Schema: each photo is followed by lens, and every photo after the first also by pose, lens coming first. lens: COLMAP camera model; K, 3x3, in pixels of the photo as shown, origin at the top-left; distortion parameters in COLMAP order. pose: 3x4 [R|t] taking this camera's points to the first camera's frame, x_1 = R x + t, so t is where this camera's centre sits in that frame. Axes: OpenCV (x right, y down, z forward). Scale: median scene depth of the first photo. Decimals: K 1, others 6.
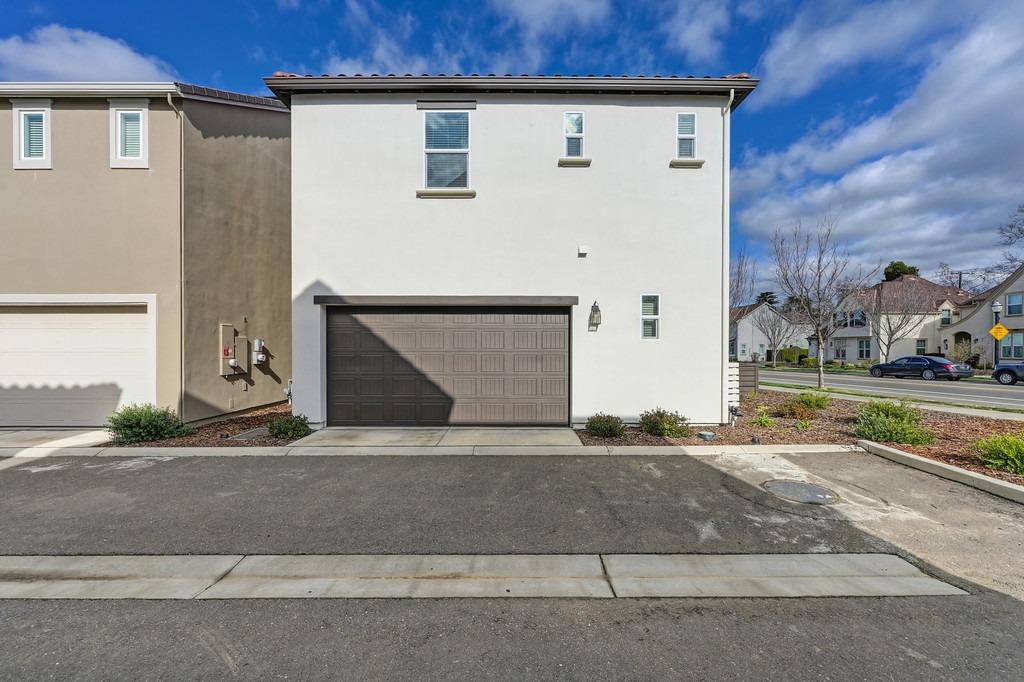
lens RADIAL K [[405.6, 0, 515.4], [0, 405.6, 349.2], [0, 0, 1]] dist [-0.001326, 0.000088]
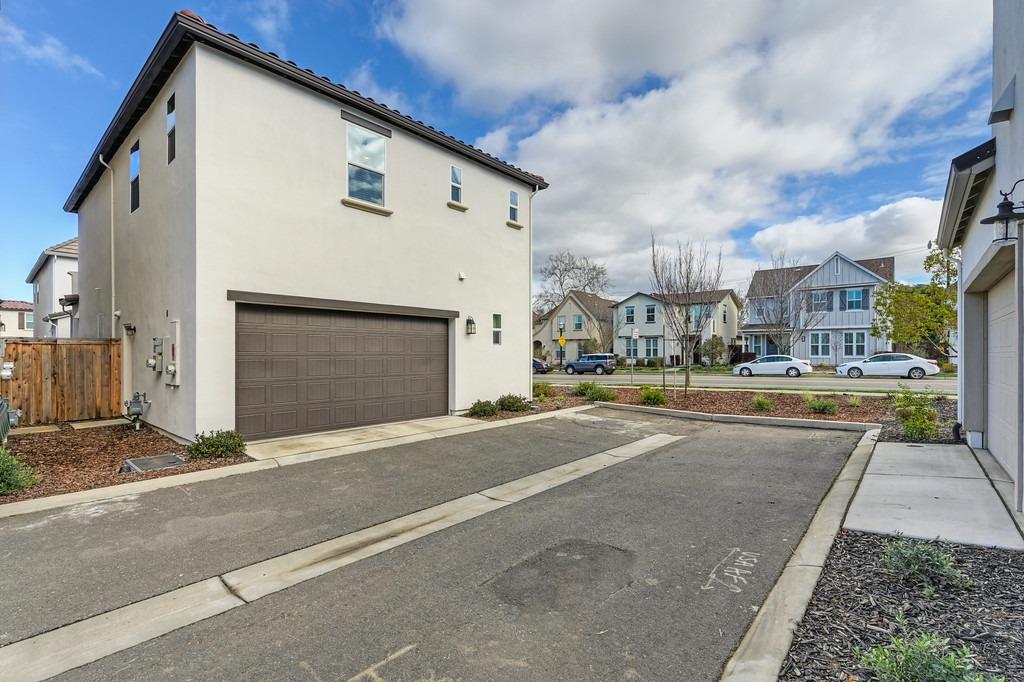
lens RADIAL K [[466.1, 0, 509.4], [0, 466.1, 349.9], [0, 0, 1]] dist [-0.001176, -0.000088]
pose [[0.658684, 0.002805, 0.752415, -0.856290], [0.003807, 0.999968, -0.007061, 0.002964], [-0.752410, 0.007516, 0.658652, -0.091541]]
